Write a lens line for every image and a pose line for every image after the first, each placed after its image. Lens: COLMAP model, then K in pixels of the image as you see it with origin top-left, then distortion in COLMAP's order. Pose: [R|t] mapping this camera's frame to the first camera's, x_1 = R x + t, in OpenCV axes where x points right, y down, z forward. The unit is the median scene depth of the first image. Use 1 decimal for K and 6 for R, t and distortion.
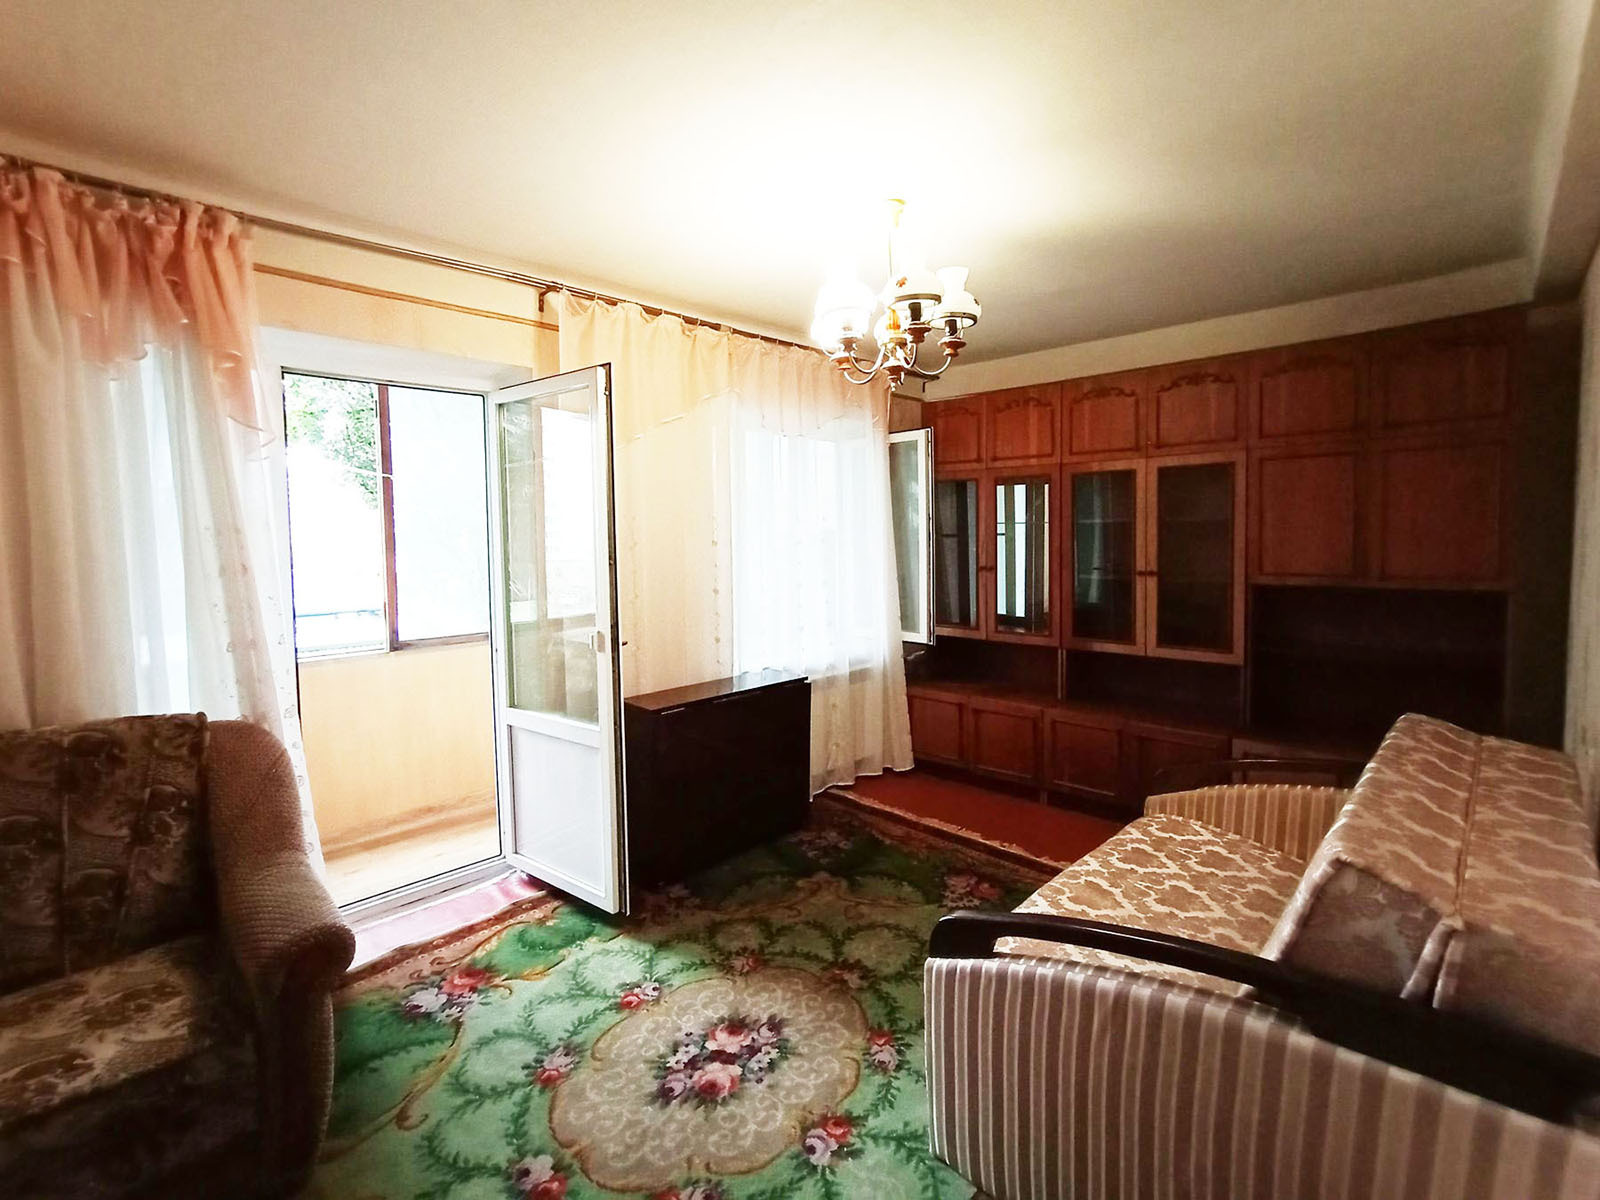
lens RADIAL K [[715.3, 0, 797.7], [0, 715.3, 572.9], [0, 0, 1]] dist [-0.033648, 0.018285]
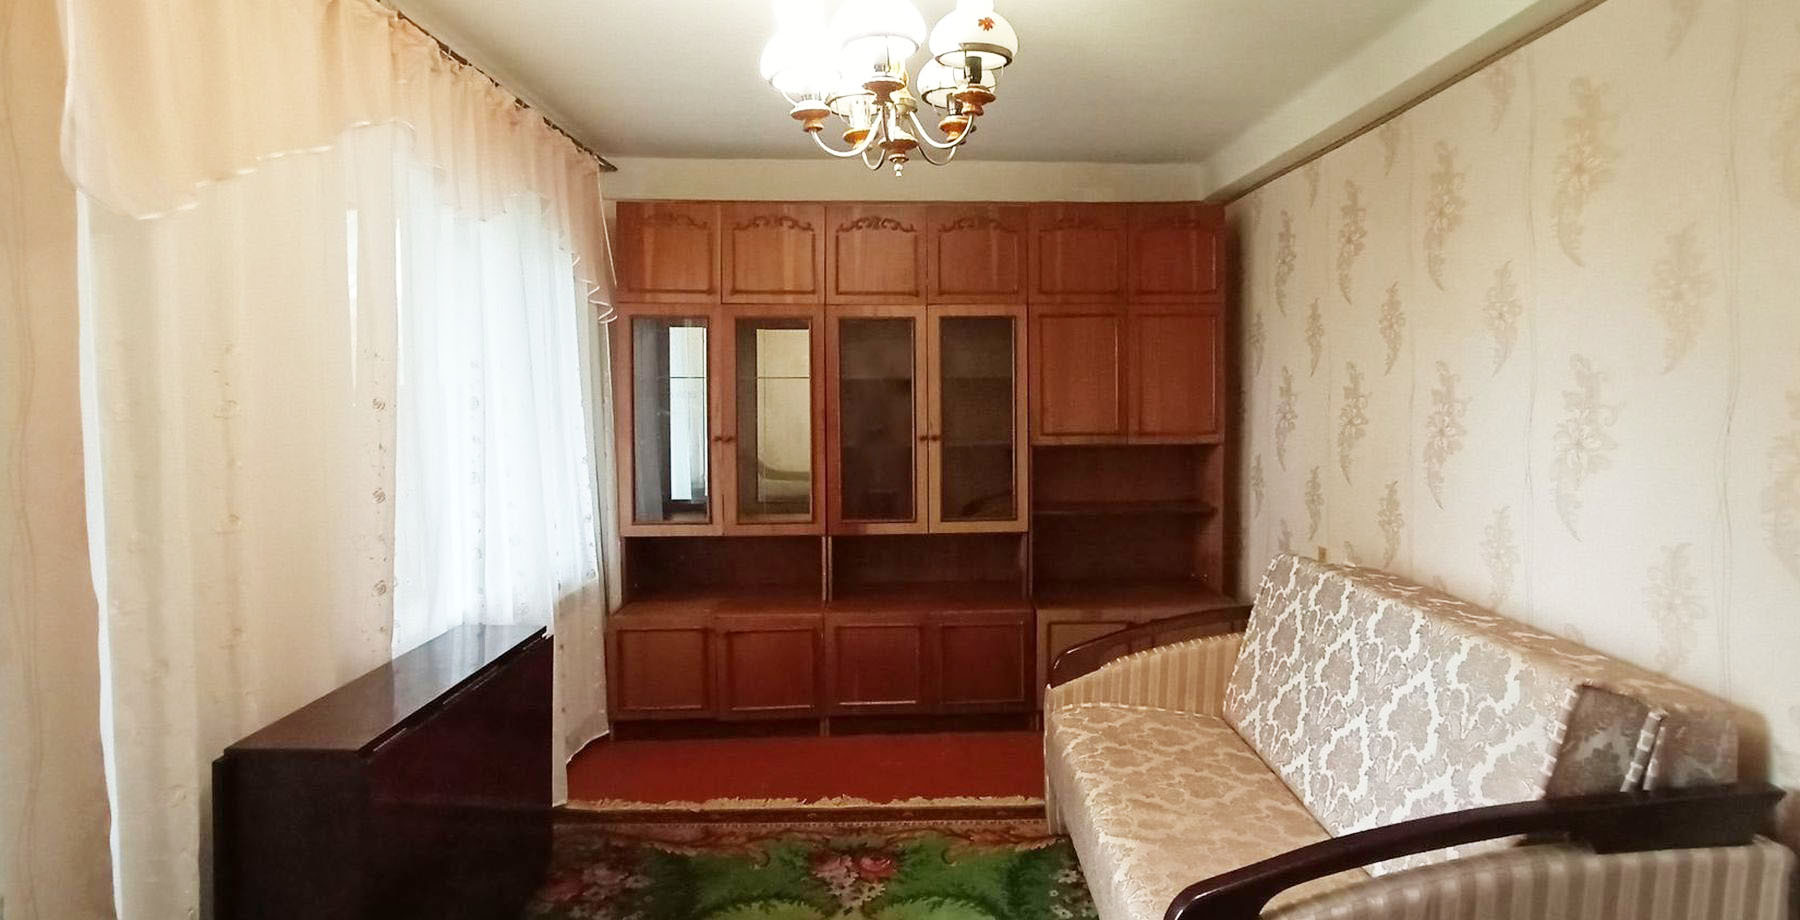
lens RADIAL K [[892.8, 0, 905.8], [0, 892.8, 430.4], [0, 0, 1]] dist [-0.001672, 0.000088]
pose [[0.700614, -0.021171, 0.713226, -0.468067], [0.035897, 0.999340, -0.005599, -0.005298], [-0.712637, 0.029526, 0.700911, 0.389477]]
